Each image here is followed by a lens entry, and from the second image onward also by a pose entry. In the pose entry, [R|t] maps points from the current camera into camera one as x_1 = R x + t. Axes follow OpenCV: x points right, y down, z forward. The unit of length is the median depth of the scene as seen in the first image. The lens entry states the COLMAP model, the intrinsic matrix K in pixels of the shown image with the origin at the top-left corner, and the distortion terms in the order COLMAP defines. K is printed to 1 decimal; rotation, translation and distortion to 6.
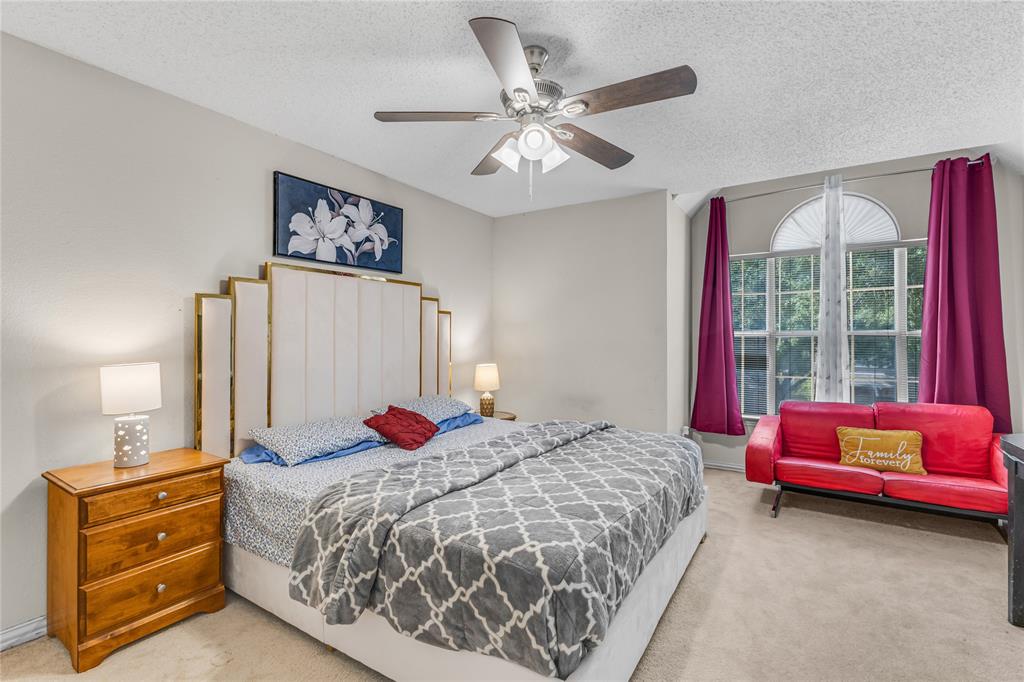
lens RADIAL K [[454.5, 0, 512.0], [0, 454.5, 341.0], [0, 0, 1]] dist [-0.009877, 0.000124]
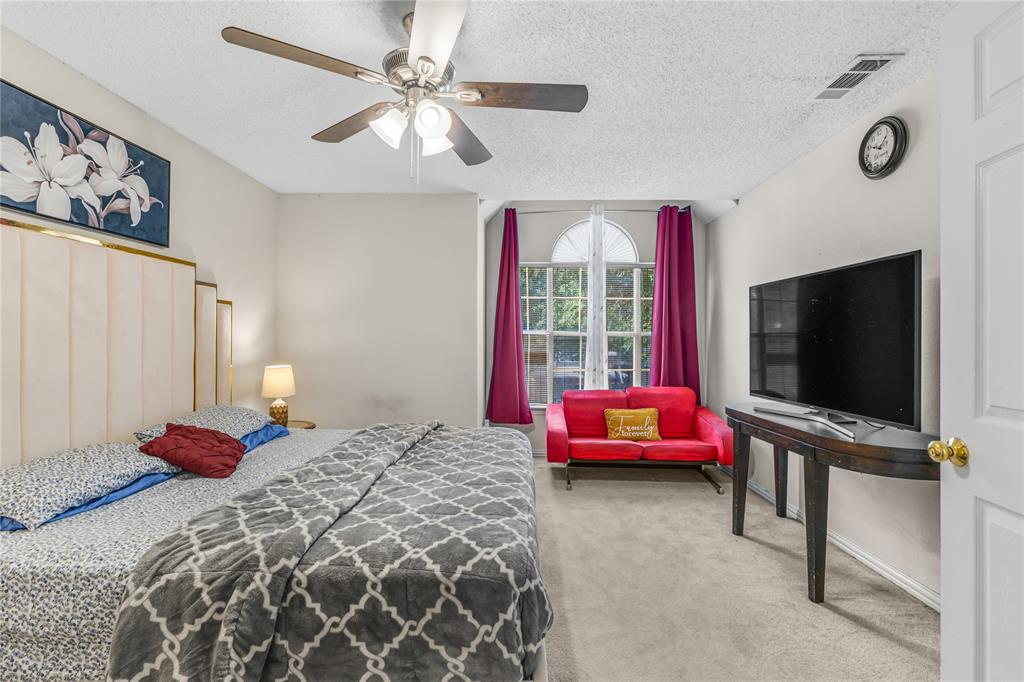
lens RADIAL K [[459.1, 0, 511.8], [0, 459.1, 344.6], [0, 0, 1]] dist [-0.008331, -0.000177]
pose [[0.856803, -0.001274, 0.515642, -0.235527], [-0.003500, 0.999960, 0.008286, 0.006141], [-0.515632, -0.008904, 0.856764, 0.095099]]
